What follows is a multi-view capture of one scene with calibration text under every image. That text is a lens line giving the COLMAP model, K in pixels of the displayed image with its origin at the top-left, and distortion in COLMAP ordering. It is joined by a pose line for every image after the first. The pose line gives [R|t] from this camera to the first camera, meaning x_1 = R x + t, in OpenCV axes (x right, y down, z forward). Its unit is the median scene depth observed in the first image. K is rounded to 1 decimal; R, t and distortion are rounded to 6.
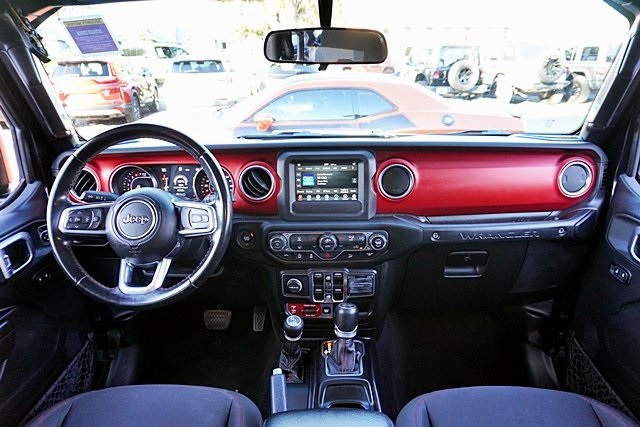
lens RADIAL K [[428.7, 0, 320.0], [0, 428.7, 213.5], [0, 0, 1]] dist [-0.039108, 0.025248]
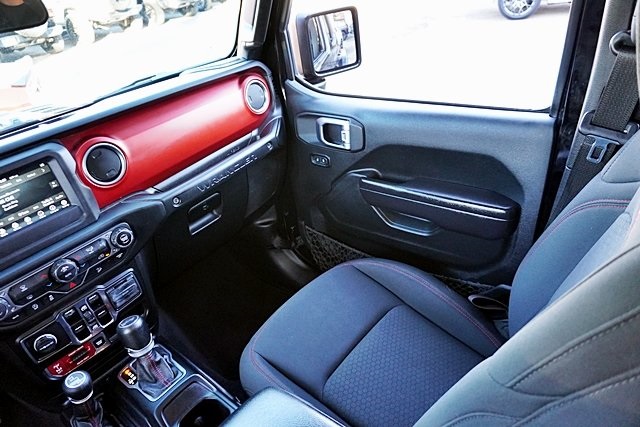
lens RADIAL K [[428.7, 0, 320.0], [0, 428.7, 213.5], [0, 0, 1]] dist [-0.039108, 0.025248]
pose [[0.623693, -0.464952, 0.628353, -0.124767], [0.370401, 0.883674, 0.286224, -0.071121], [-0.688339, 0.054227, 0.723359, 0.117331]]
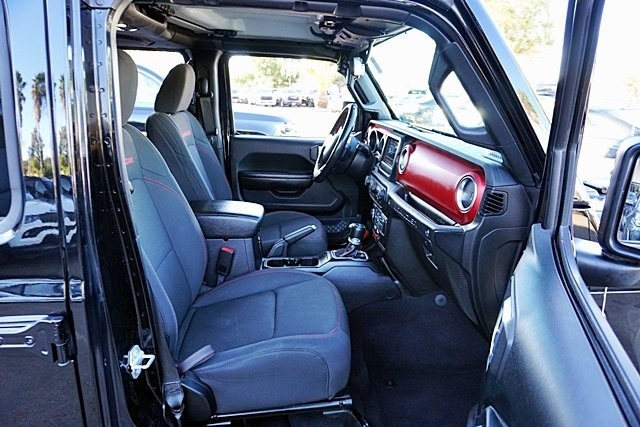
lens RADIAL K [[428.7, 0, 320.0], [0, 428.7, 213.5], [0, 0, 1]] dist [-0.039108, 0.025248]
pose [[0.084943, 0.291866, -0.952680, 1.529205], [-0.362466, 0.899677, 0.243310, -0.157117], [0.928118, 0.324646, 0.182213, 0.543071]]
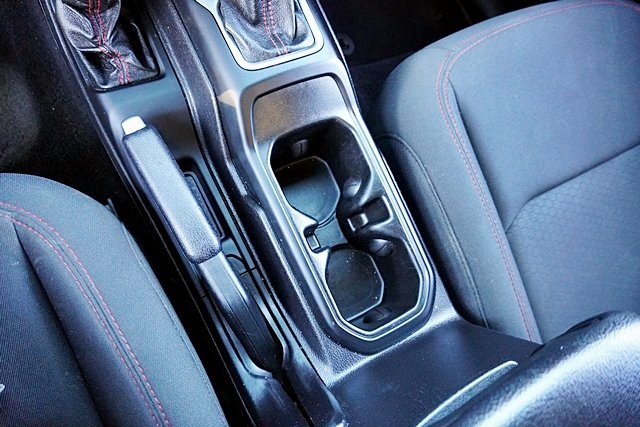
lens RADIAL K [[428.7, 0, 320.0], [0, 428.7, 213.5], [0, 0, 1]] dist [-0.039108, 0.025248]
pose [[0.849166, -0.381615, 0.365085, -0.105221], [-0.135746, 0.510344, 0.849189, 0.106252], [-0.510382, -0.770662, 0.381564, 0.668792]]
